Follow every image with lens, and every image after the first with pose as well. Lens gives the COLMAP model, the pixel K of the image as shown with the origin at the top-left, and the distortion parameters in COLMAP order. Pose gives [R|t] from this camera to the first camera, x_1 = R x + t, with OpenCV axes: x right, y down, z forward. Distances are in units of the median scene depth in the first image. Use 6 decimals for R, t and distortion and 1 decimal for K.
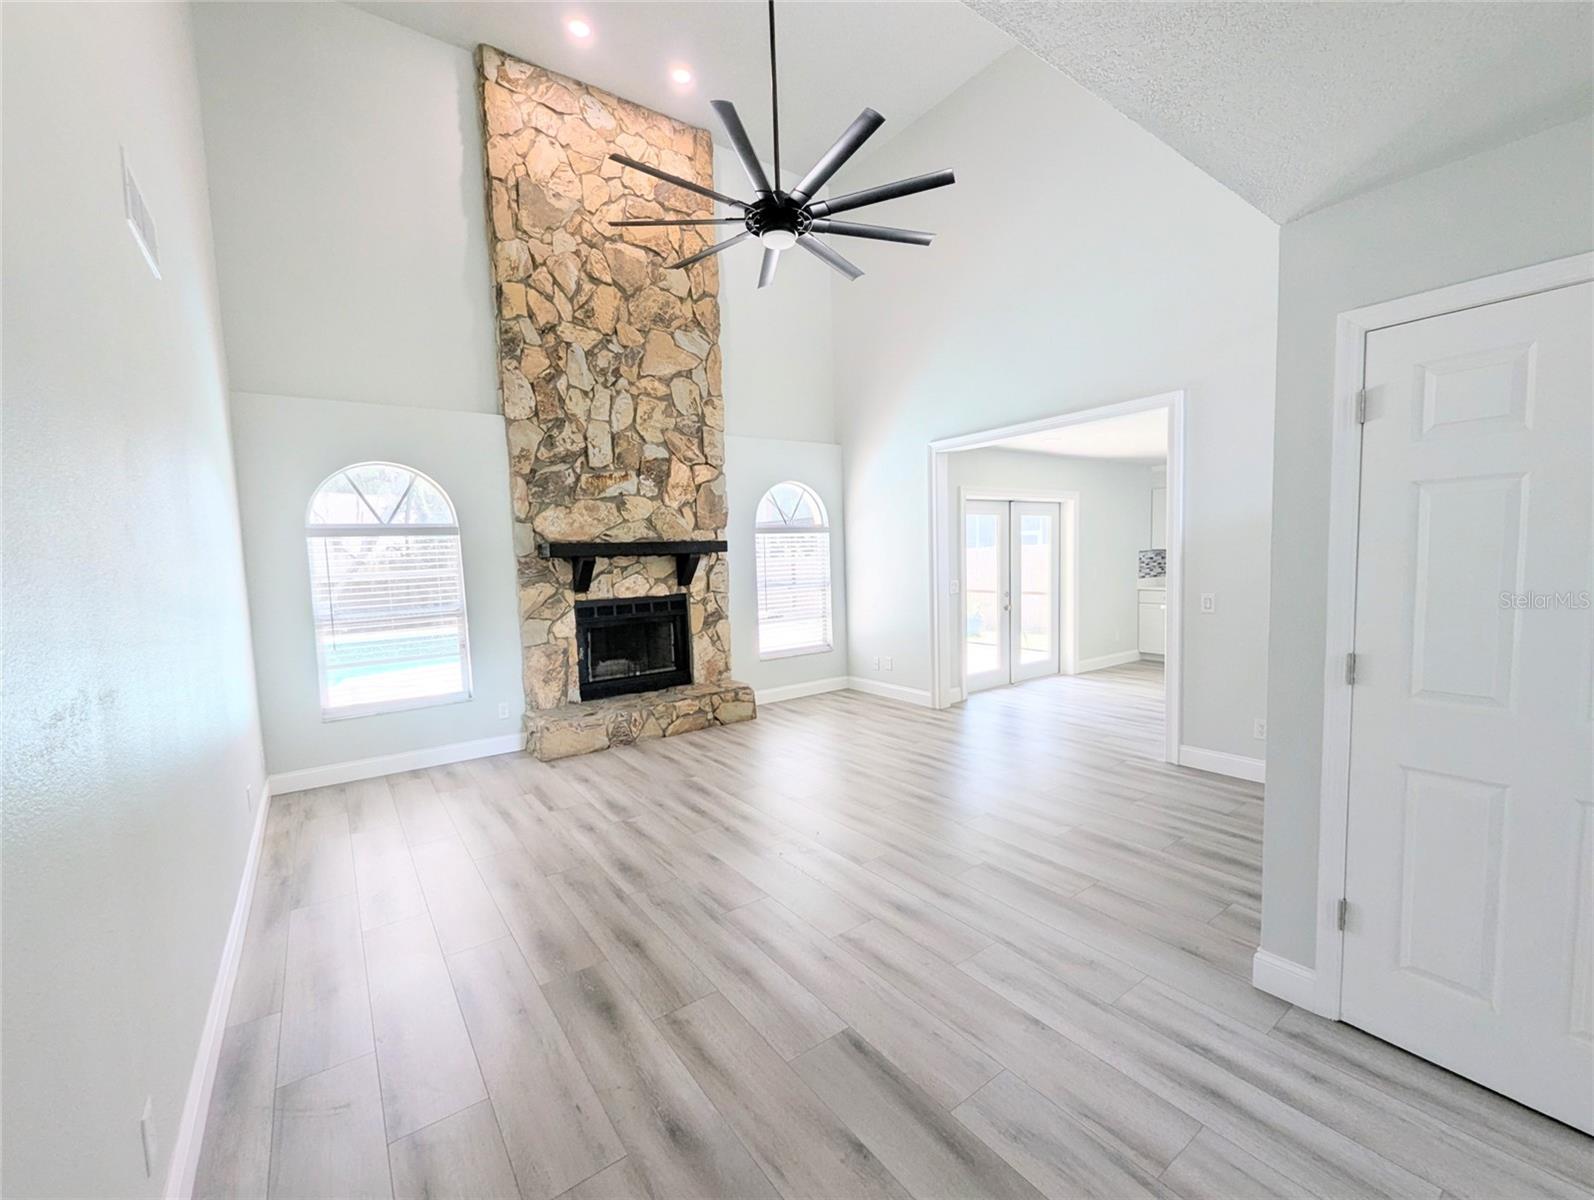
lens RADIAL K [[662.6, 0, 799.1], [0, 662.6, 606.4], [0, 0, 1]] dist [-0.000231, -0.000581]
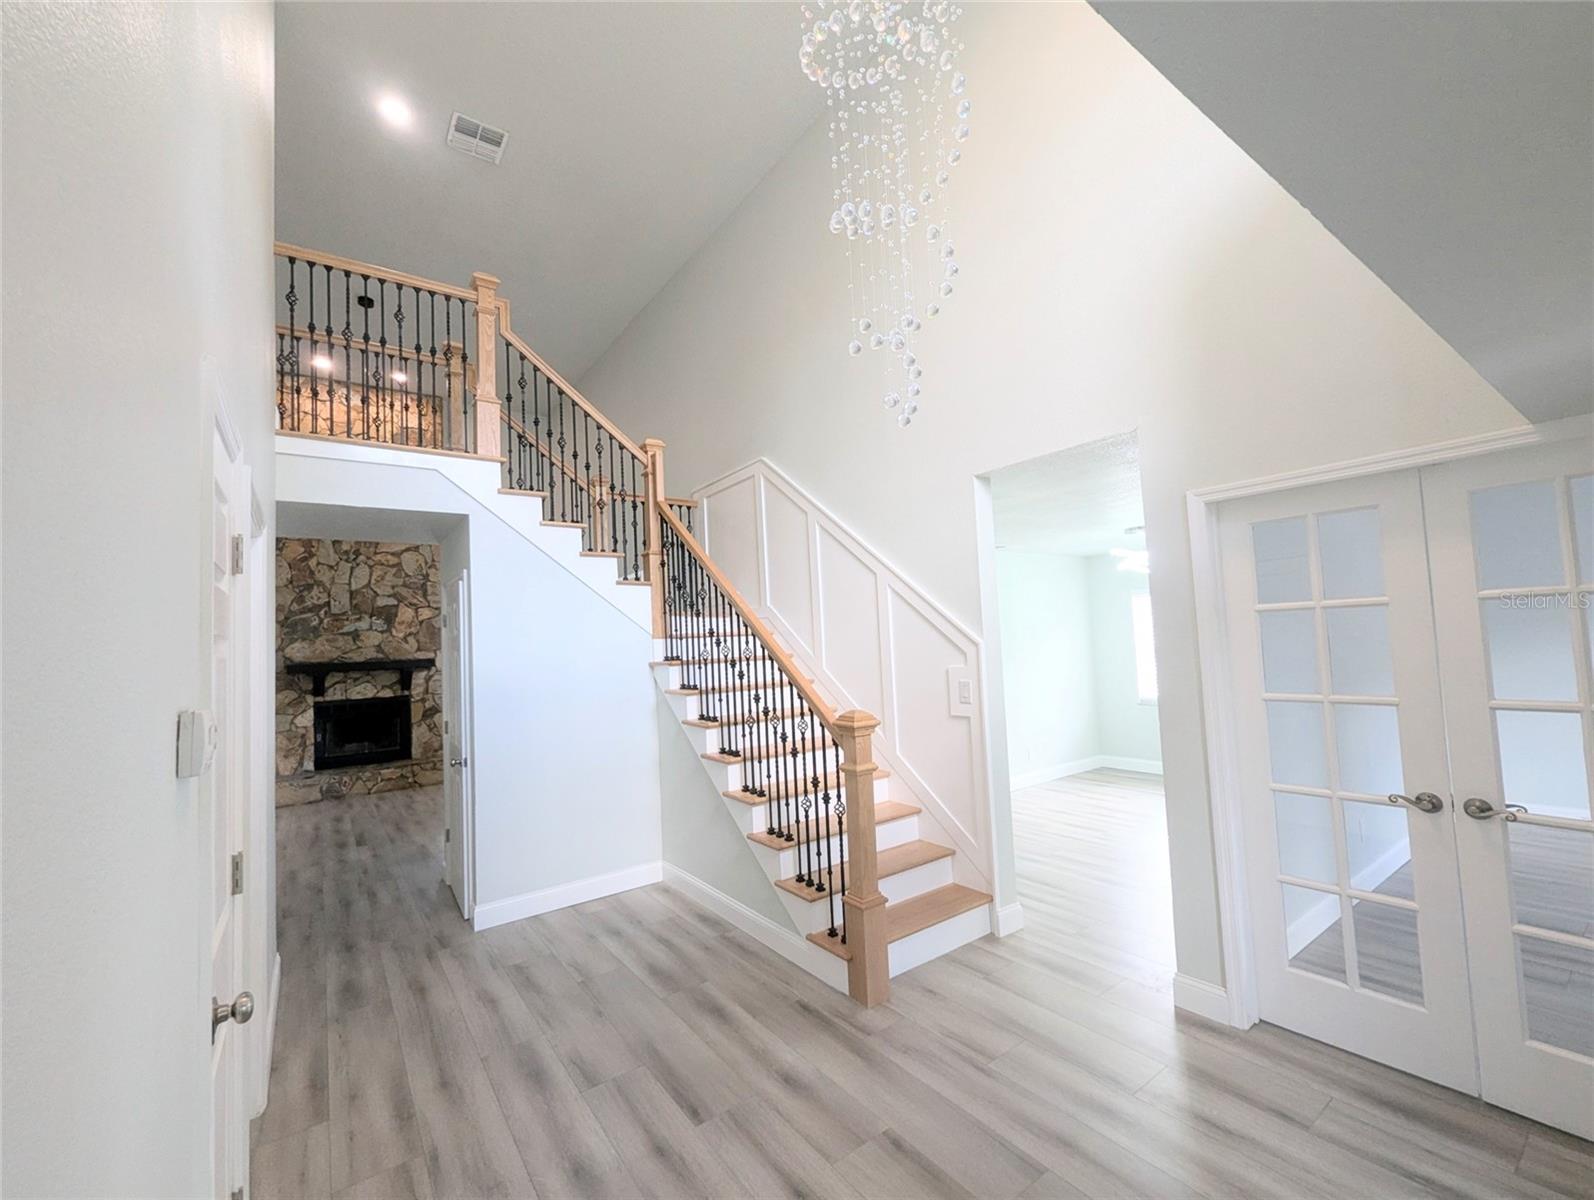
lens RADIAL K [[662.6, 0, 799.1], [0, 662.6, 606.4], [0, 0, 1]] dist [-0.000231, -0.000581]
pose [[0.999858, -0.016570, 0.003079, 0.726856], [0.016837, 0.990308, -0.137862, 0.002559], [-0.000765, 0.137894, 0.990447, -0.498199]]
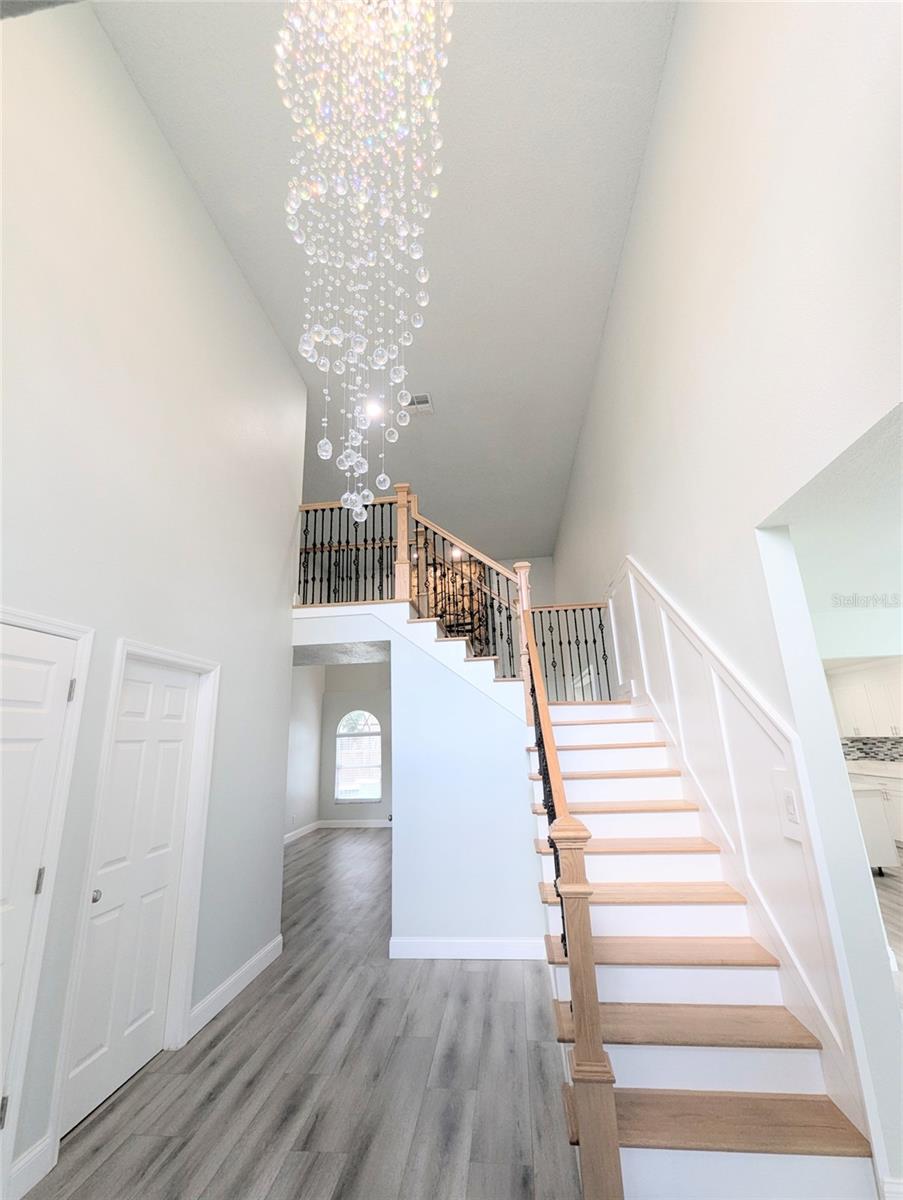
lens RADIAL K [[498.8, 0, 451.5], [0, 498.8, 600.0], [0, 0, 1]] dist [-0.000231, -0.000581]
pose [[0.733258, -0.177397, -0.656402, 0.973946], [-0.041950, 0.951725, -0.304071, -0.023238], [0.678656, 0.250499, 0.690418, -0.304594]]
